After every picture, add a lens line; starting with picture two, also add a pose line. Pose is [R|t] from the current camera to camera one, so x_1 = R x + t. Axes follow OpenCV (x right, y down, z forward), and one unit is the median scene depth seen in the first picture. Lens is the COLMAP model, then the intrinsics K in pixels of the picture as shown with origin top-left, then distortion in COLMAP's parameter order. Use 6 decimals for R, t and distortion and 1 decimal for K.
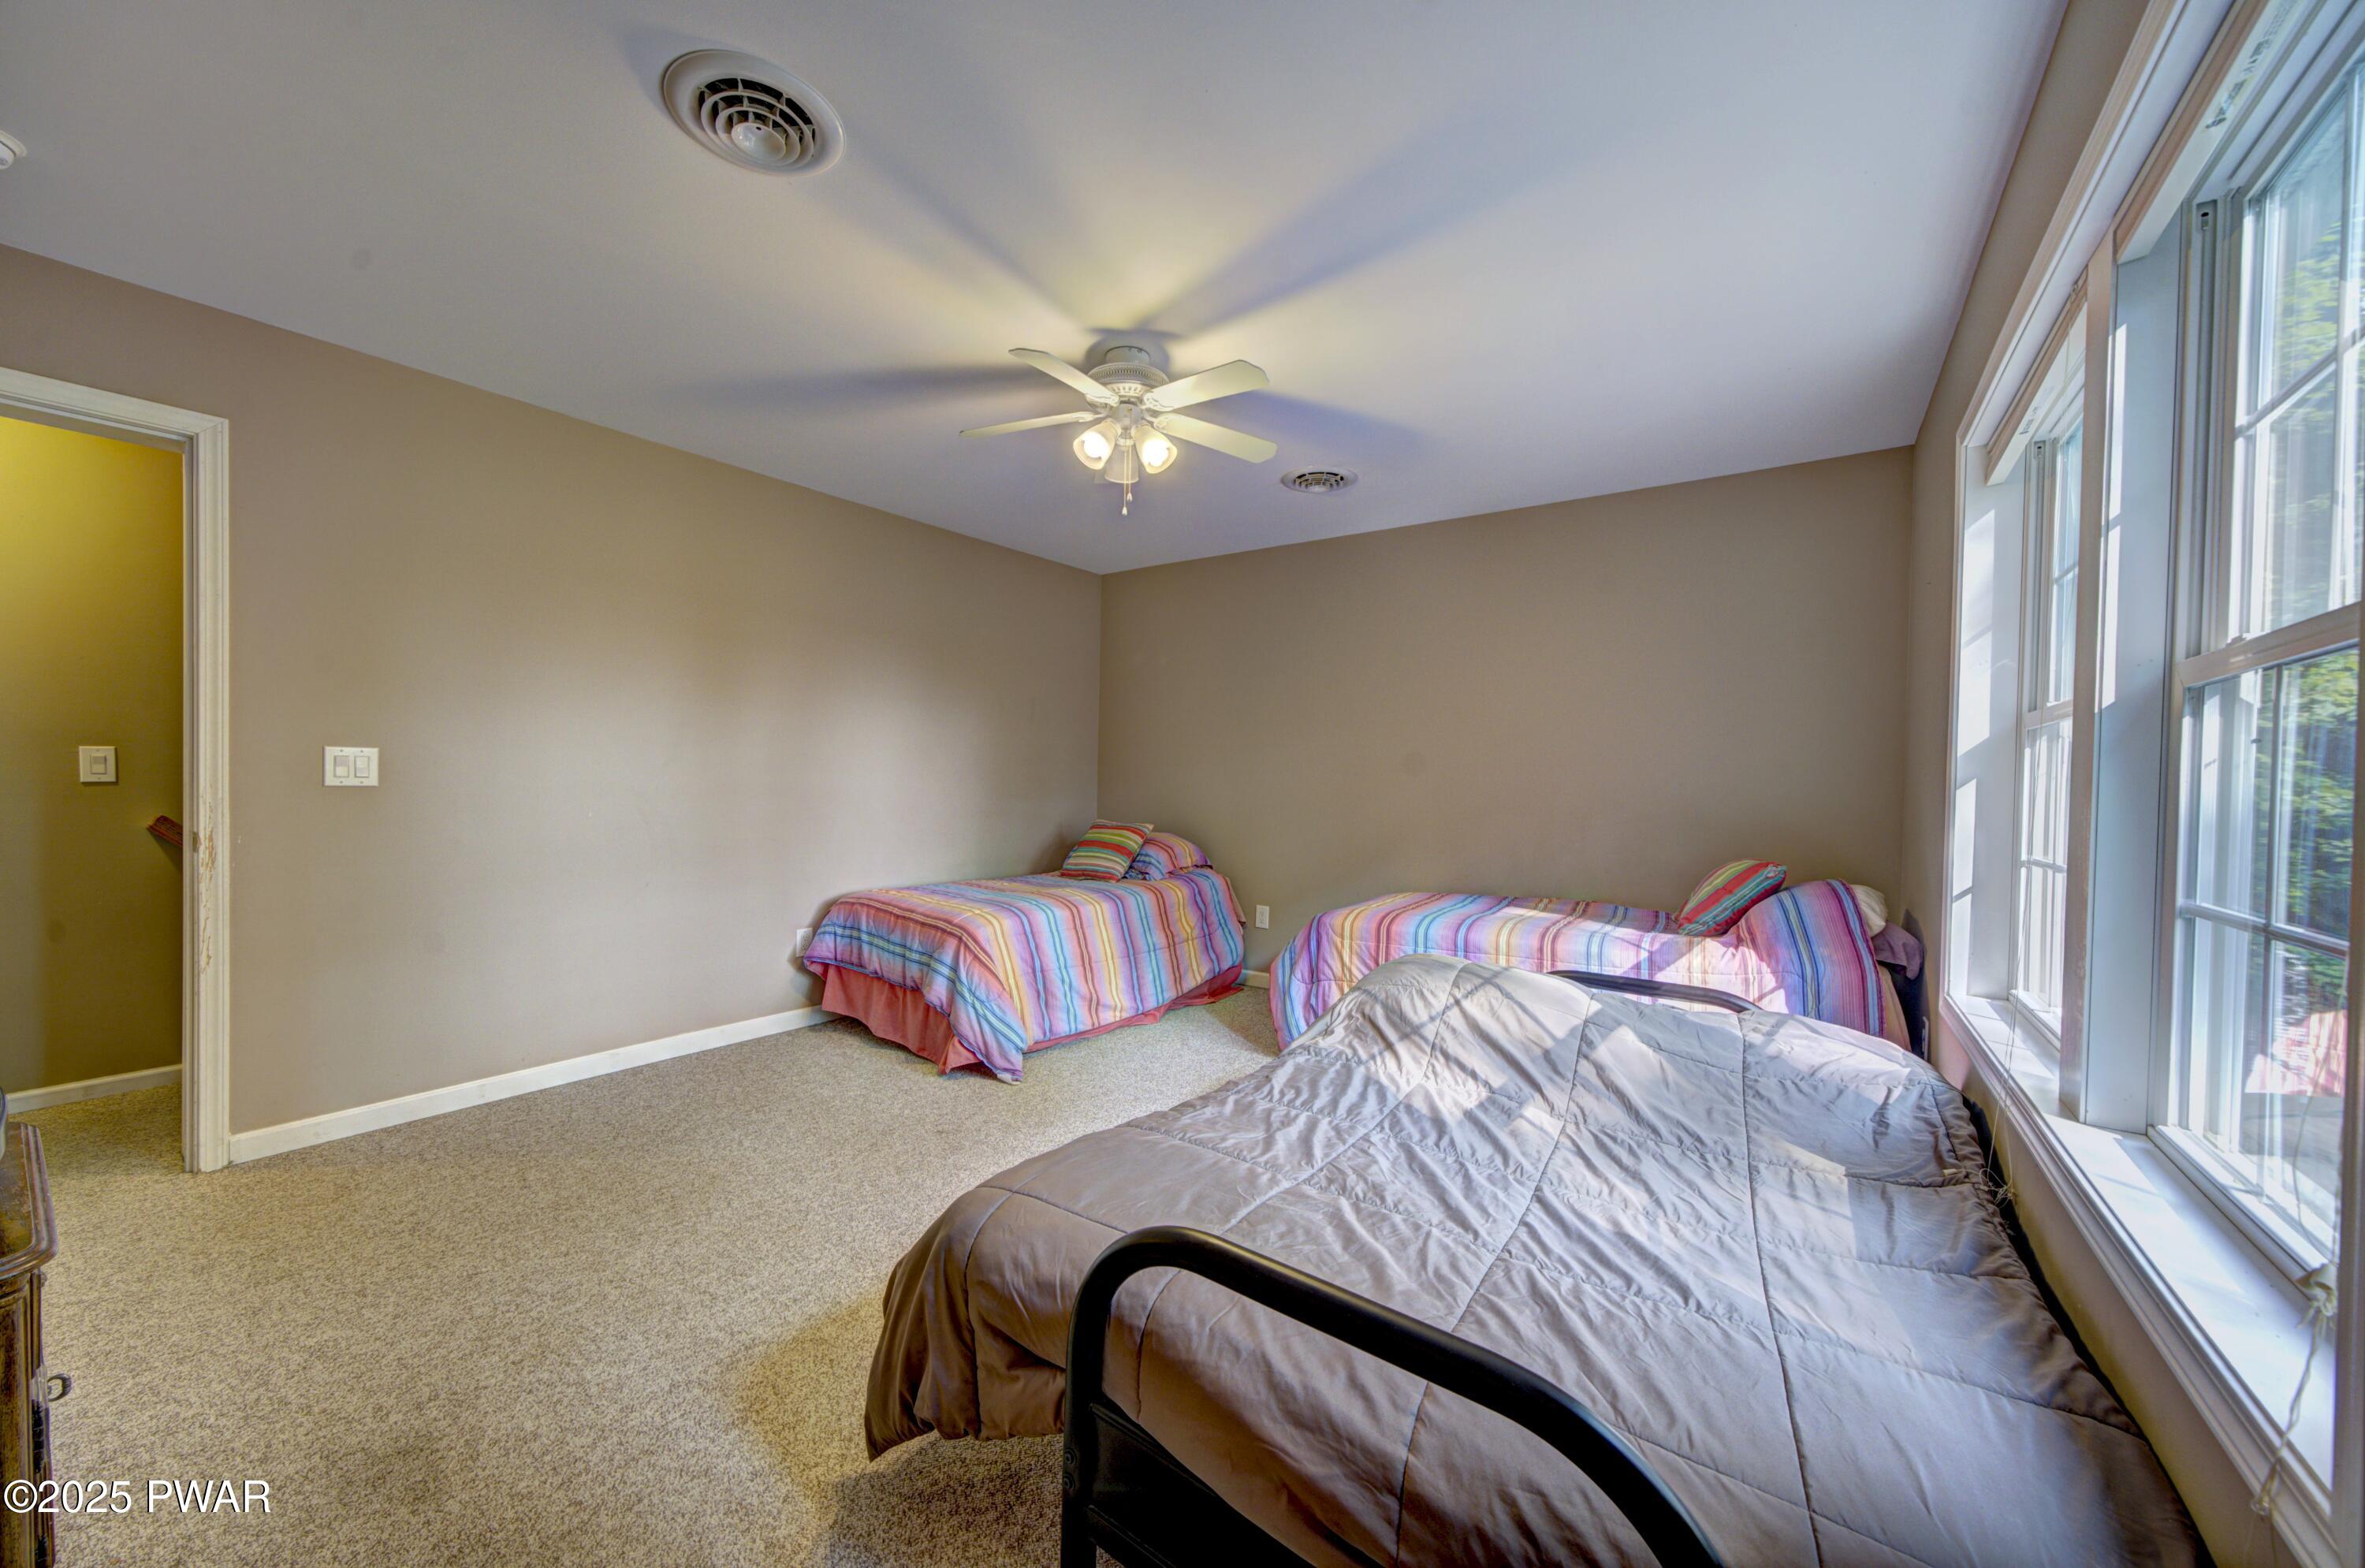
lens RADIAL K [[868.6, 0, 1173.0], [0, 868.6, 796.5], [0, 0, 1]] dist [0.000357, 0.000123]
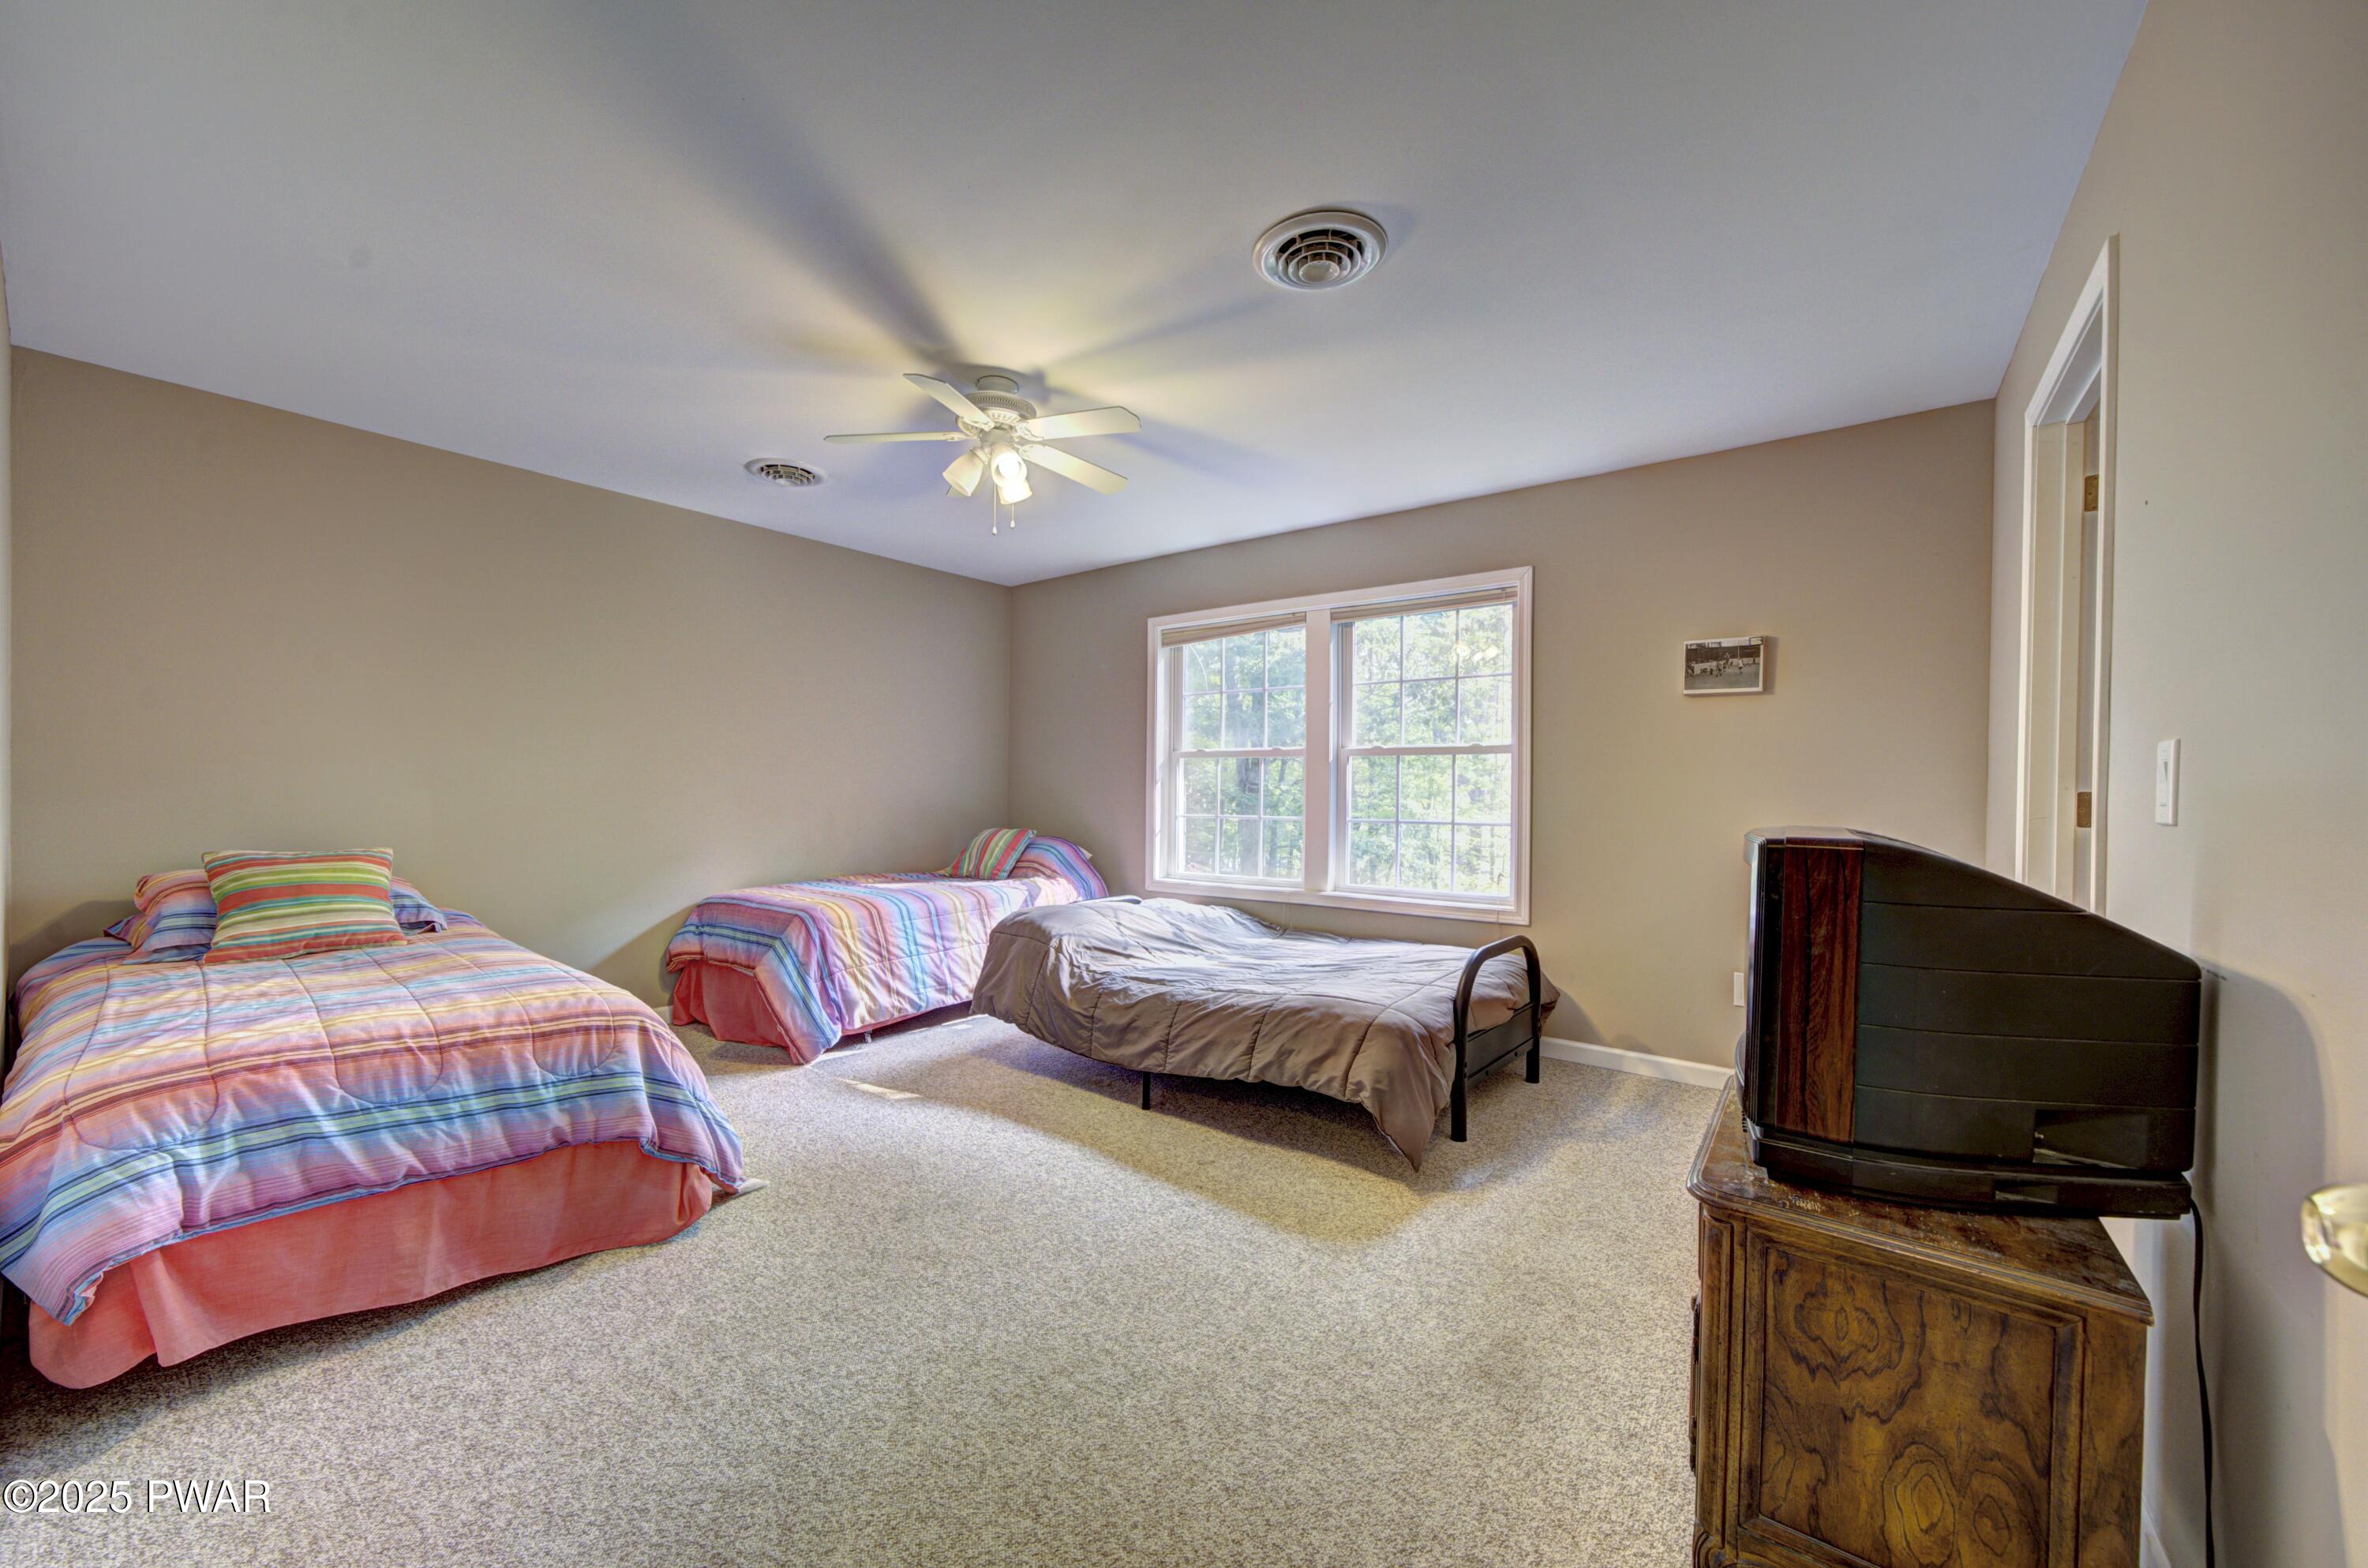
lens RADIAL K [[869.6, 0, 1174.5], [0, 869.6, 796.6], [0, 0, 1]] dist [0.000357, 0.000123]
pose [[0.026087, -0.022636, 0.999403, -0.962974], [0.007582, 0.999719, 0.022445, -0.022139], [-0.999631, 0.006992, 0.026251, 0.654122]]
